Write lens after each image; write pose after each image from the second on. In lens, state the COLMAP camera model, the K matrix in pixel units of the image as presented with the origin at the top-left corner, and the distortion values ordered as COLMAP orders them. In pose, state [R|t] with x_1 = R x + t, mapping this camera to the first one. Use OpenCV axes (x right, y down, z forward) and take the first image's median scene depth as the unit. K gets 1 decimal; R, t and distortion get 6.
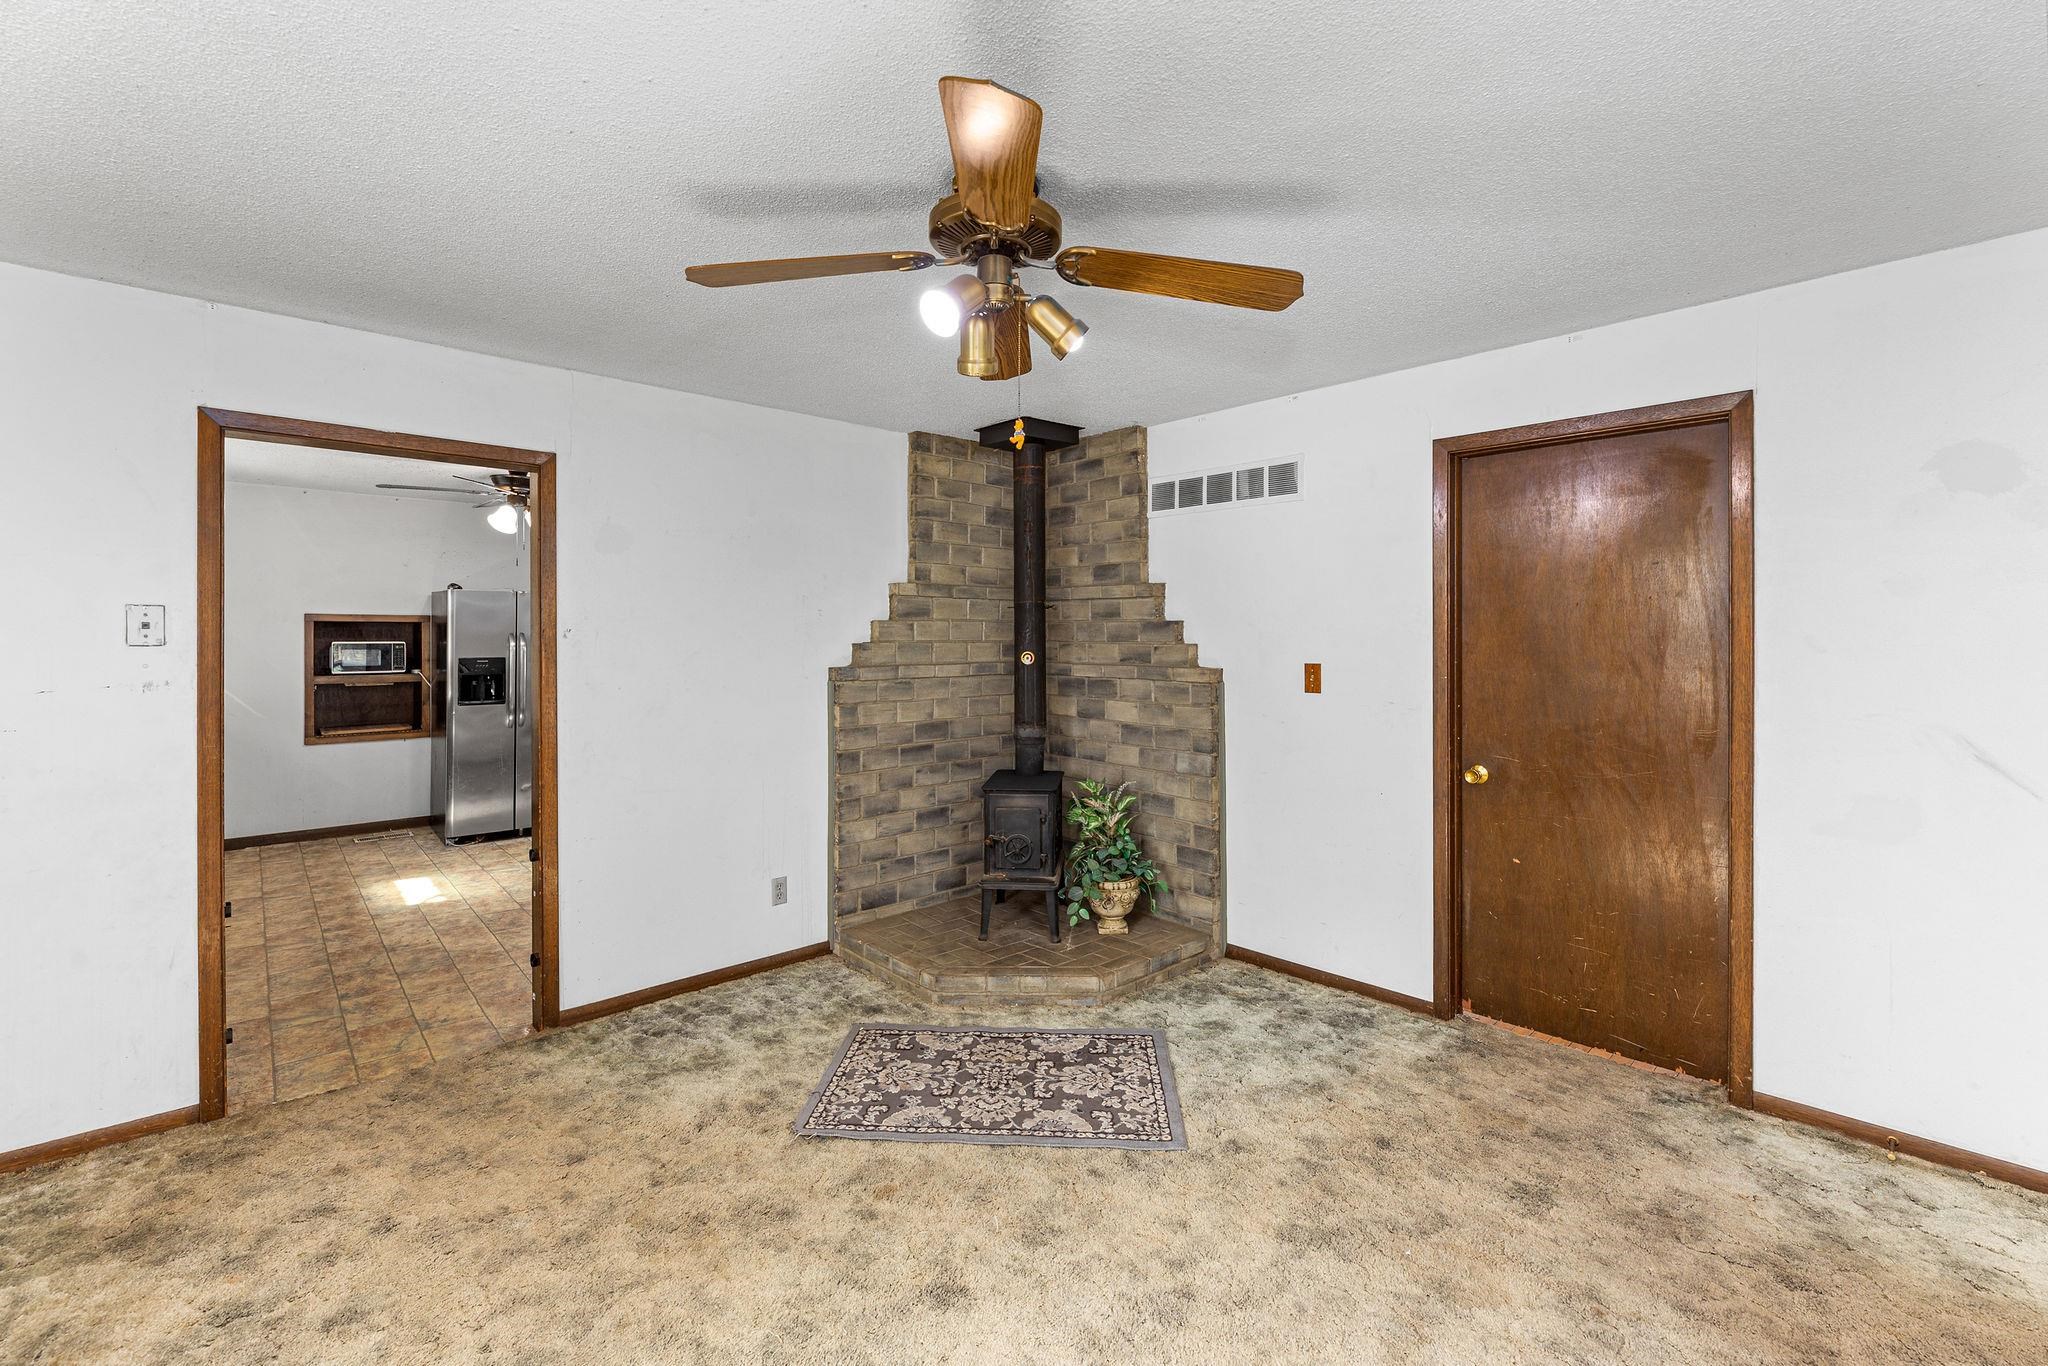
lens RADIAL K [[861.9, 0, 1026.8], [0, 861.9, 640.3], [0, 0, 1]] dist [0.002682, -0.000049]
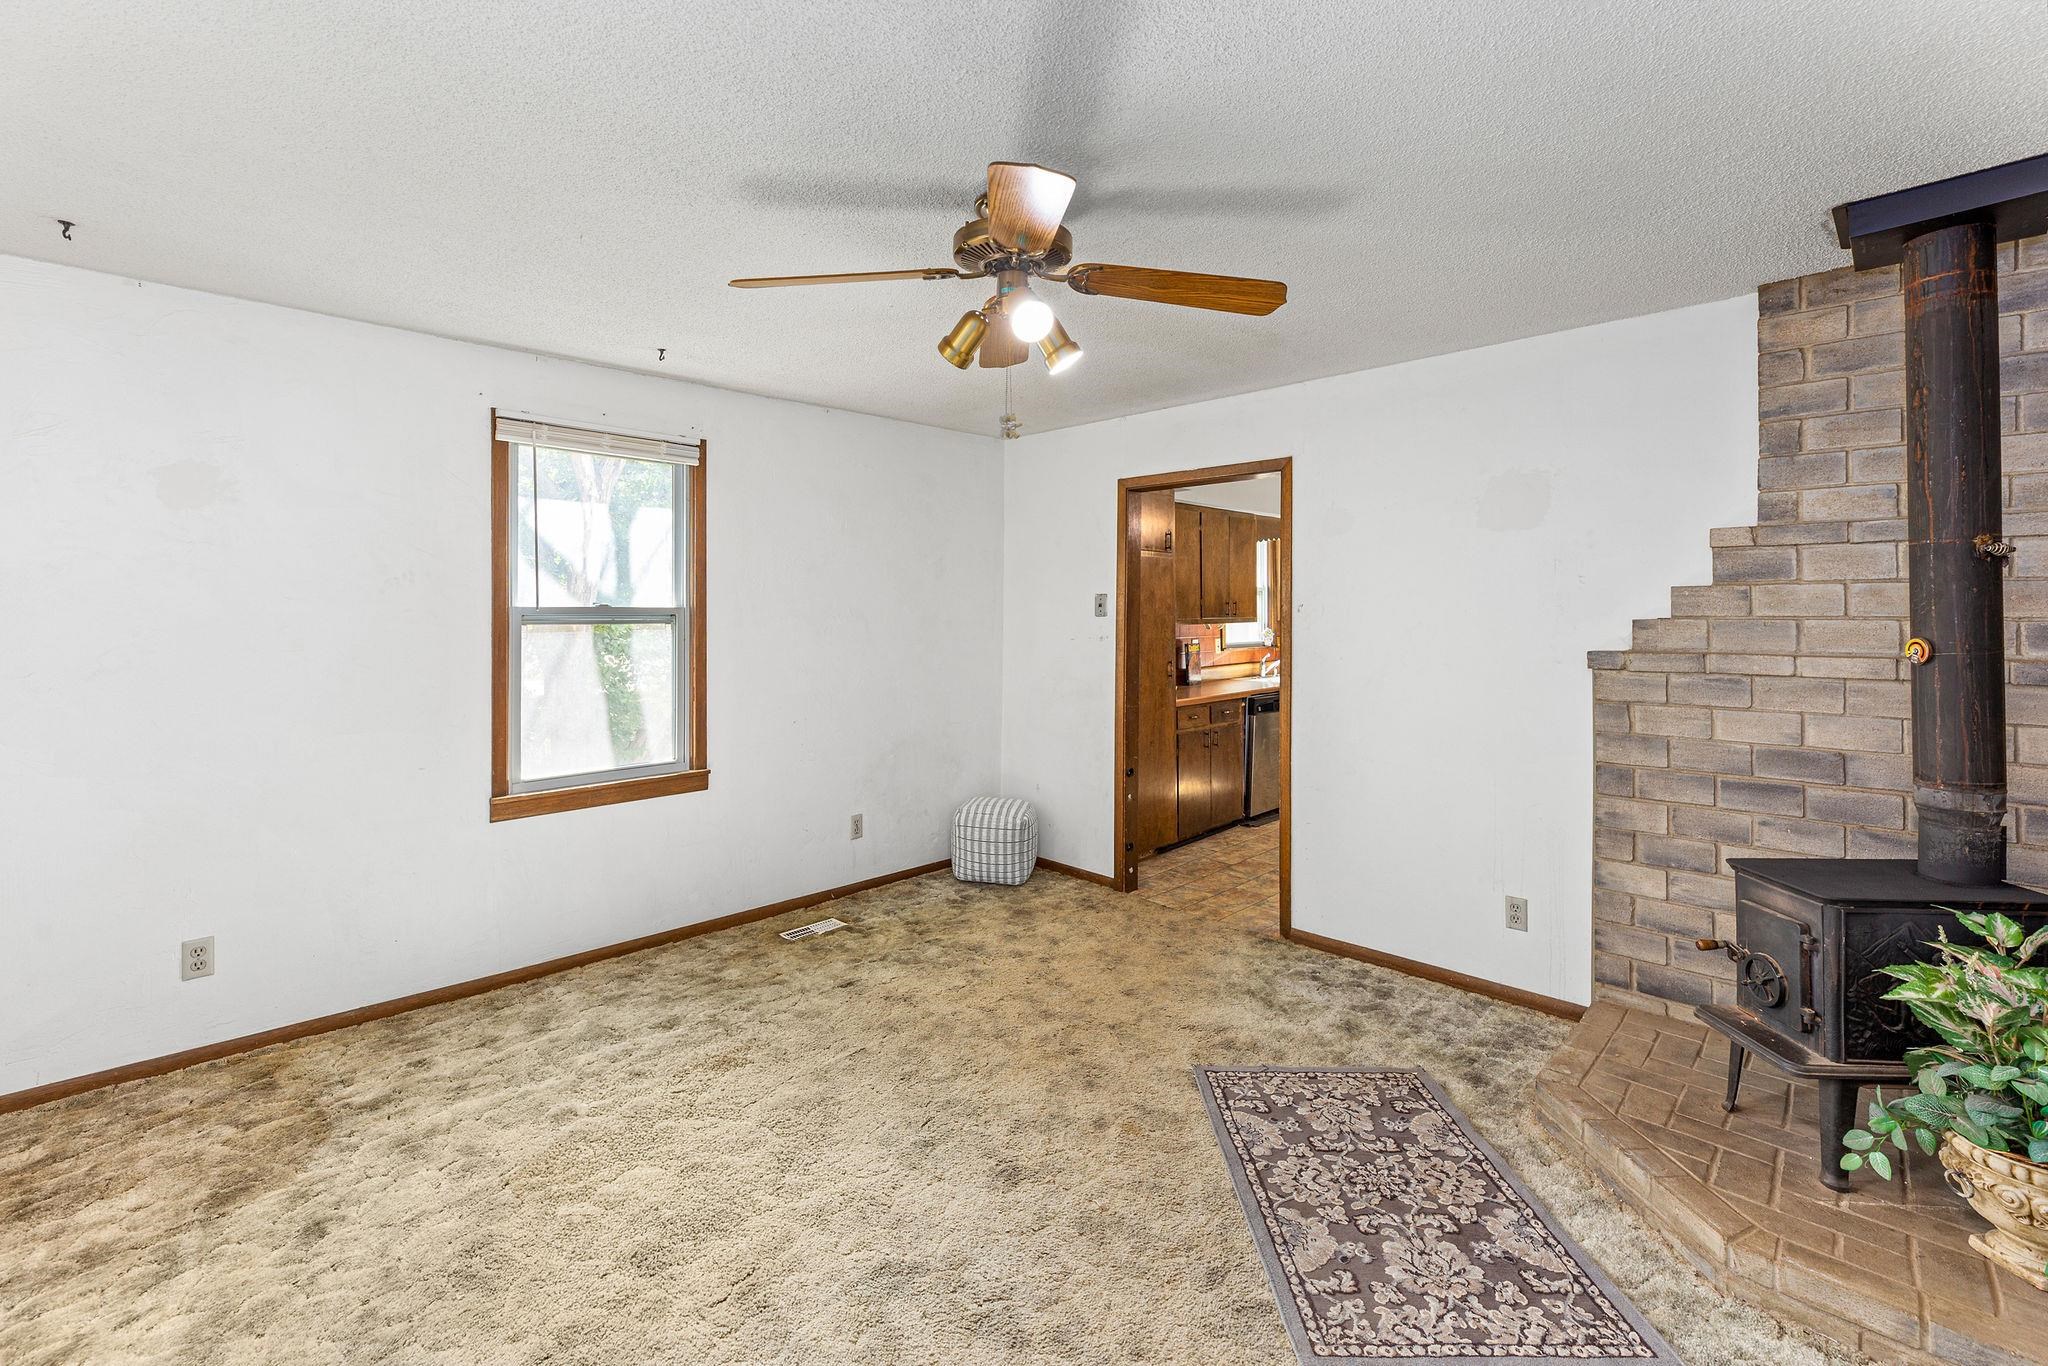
lens RADIAL K [[887.4, 0, 1019.8], [0, 887.4, 604.0], [0, 0, 1]] dist [0.001581, -0.000010]
pose [[0.059582, -0.007935, -0.998192, 0.663732], [-0.001818, 0.999966, -0.008057, -0.003118], [0.998222, 0.002295, 0.059565, 0.562291]]
